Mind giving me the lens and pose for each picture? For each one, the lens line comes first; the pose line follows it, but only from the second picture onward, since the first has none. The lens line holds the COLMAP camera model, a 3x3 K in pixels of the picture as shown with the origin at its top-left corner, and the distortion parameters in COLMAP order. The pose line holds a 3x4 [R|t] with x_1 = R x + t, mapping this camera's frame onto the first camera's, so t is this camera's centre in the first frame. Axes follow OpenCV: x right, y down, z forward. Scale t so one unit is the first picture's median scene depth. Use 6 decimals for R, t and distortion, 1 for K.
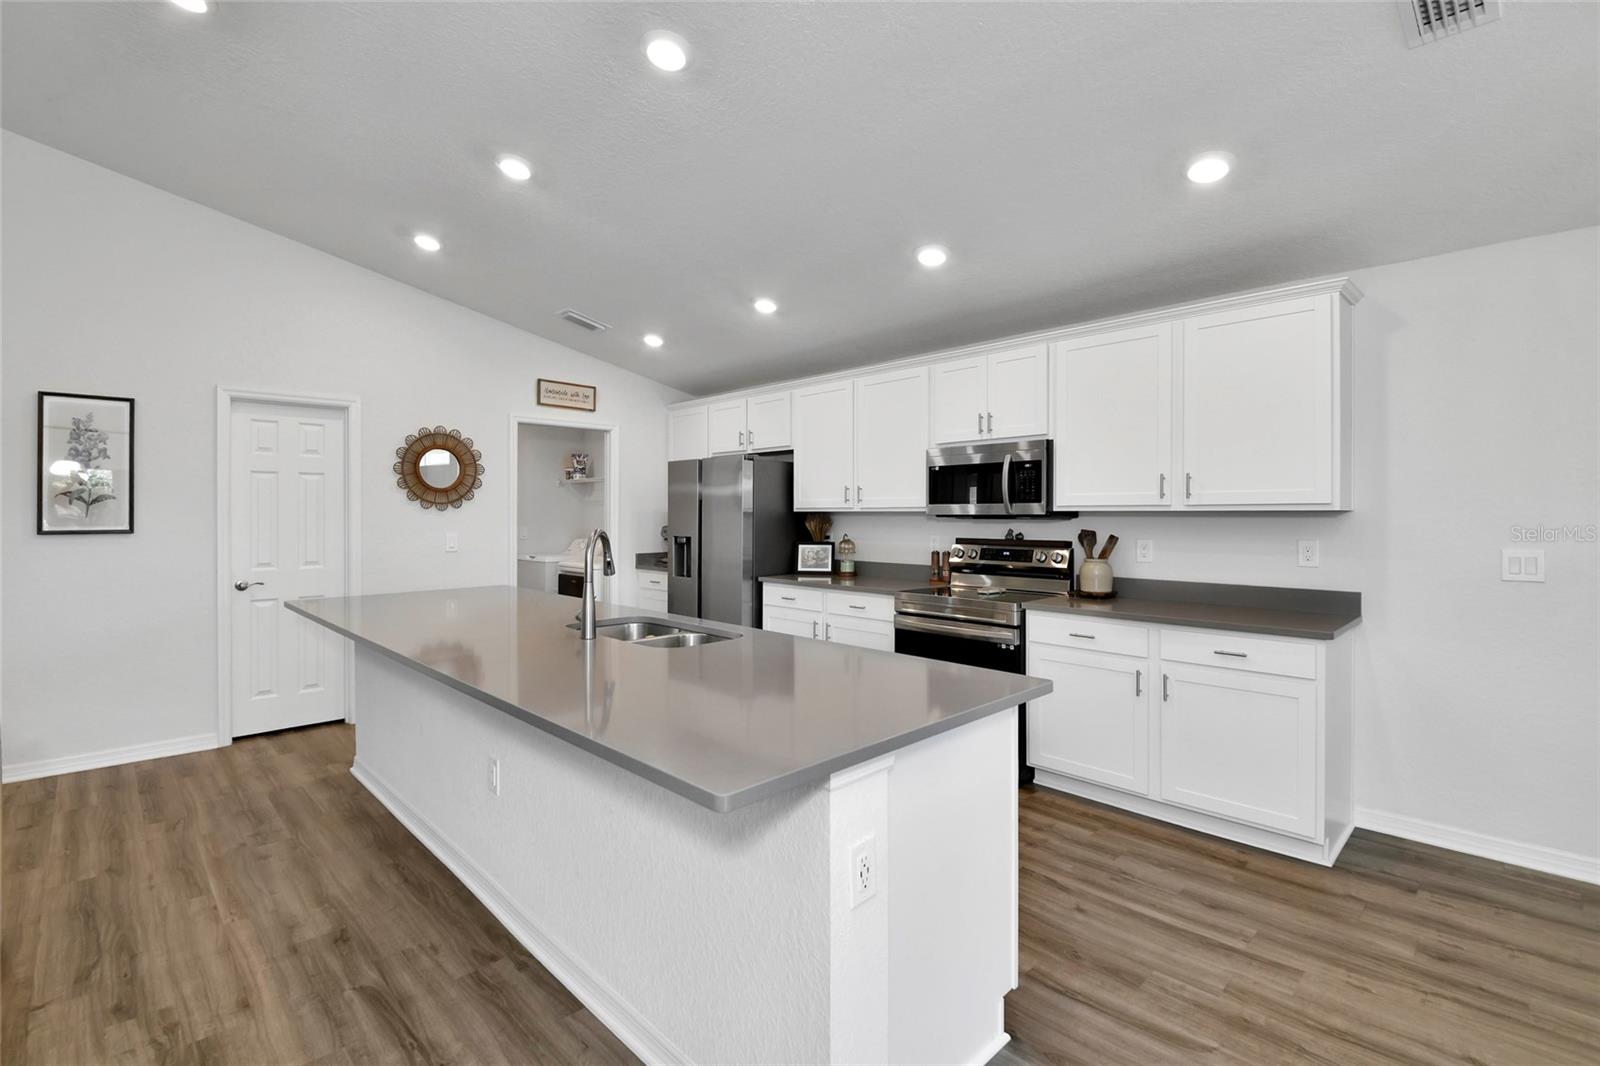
lens RADIAL K [[727.3, 0, 771.8], [0, 727.3, 517.4], [0, 0, 1]] dist [0.002384, -0.009433]
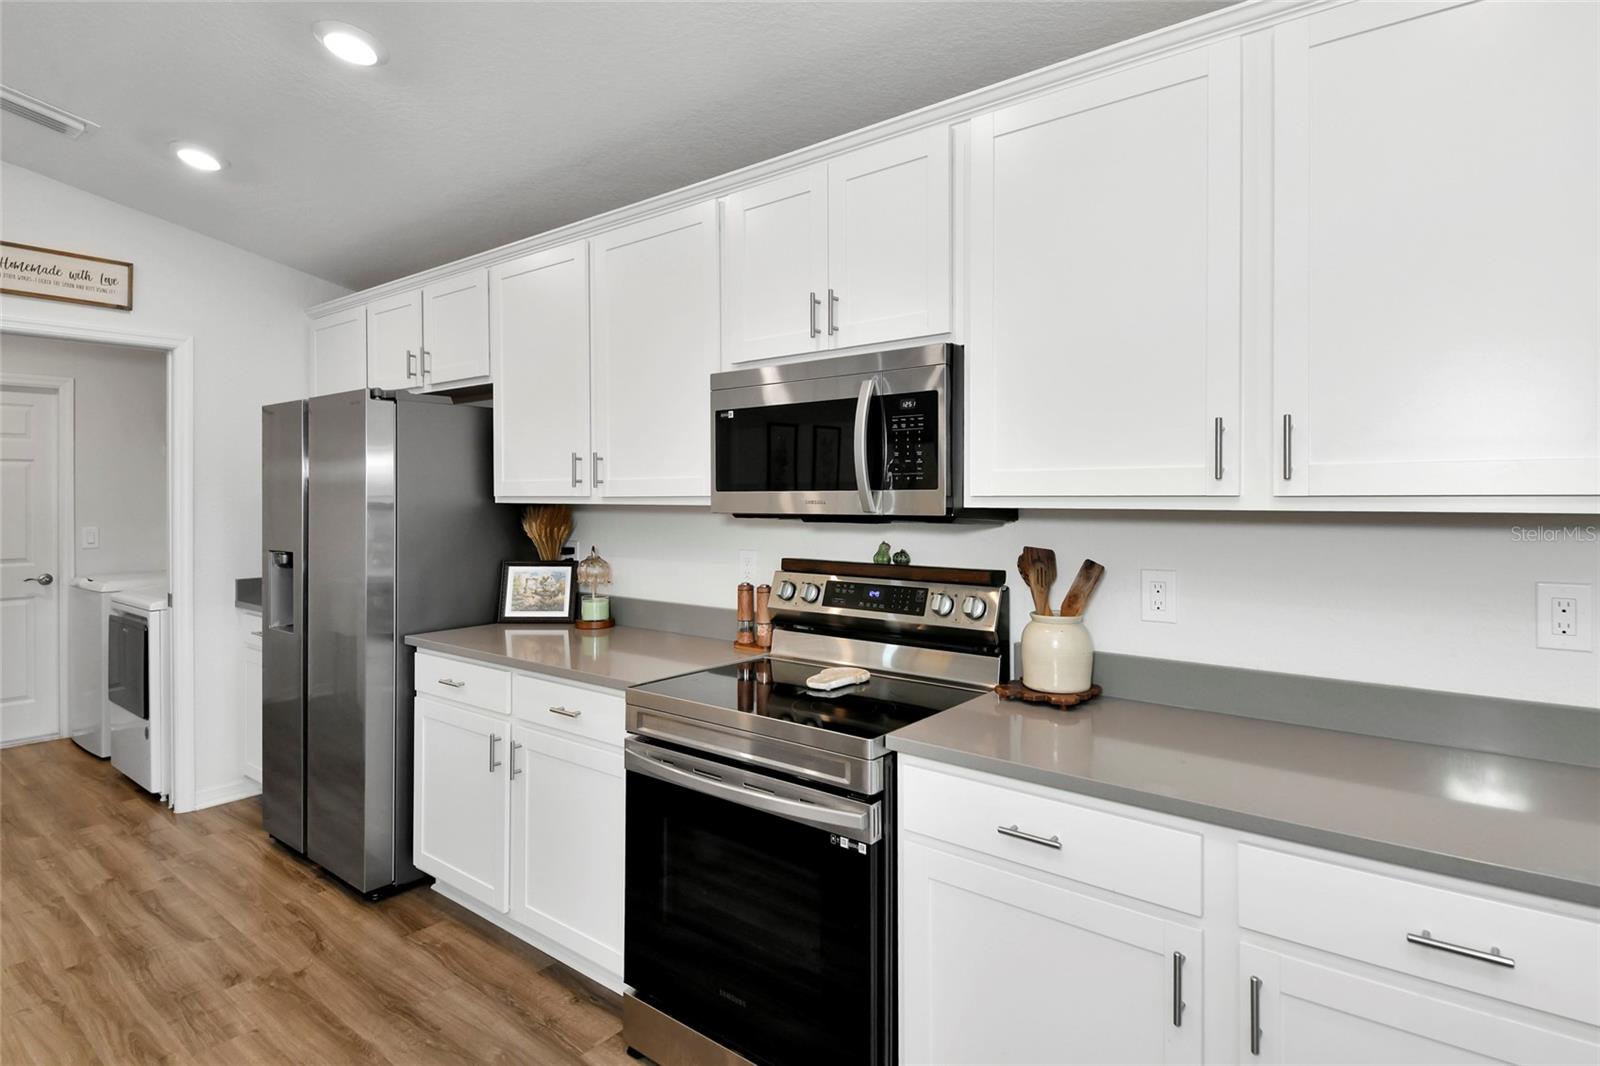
lens RADIAL K [[844.4, 0, 800.9], [0, 844.4, 492.7], [0, 0, 1]] dist [-0.001297, -0.000383]
pose [[0.988818, -0.003069, 0.149097, 0.189567], [0.004013, 0.999974, -0.006033, -0.013592], [-0.149075, 0.006564, 0.988804, 0.453291]]
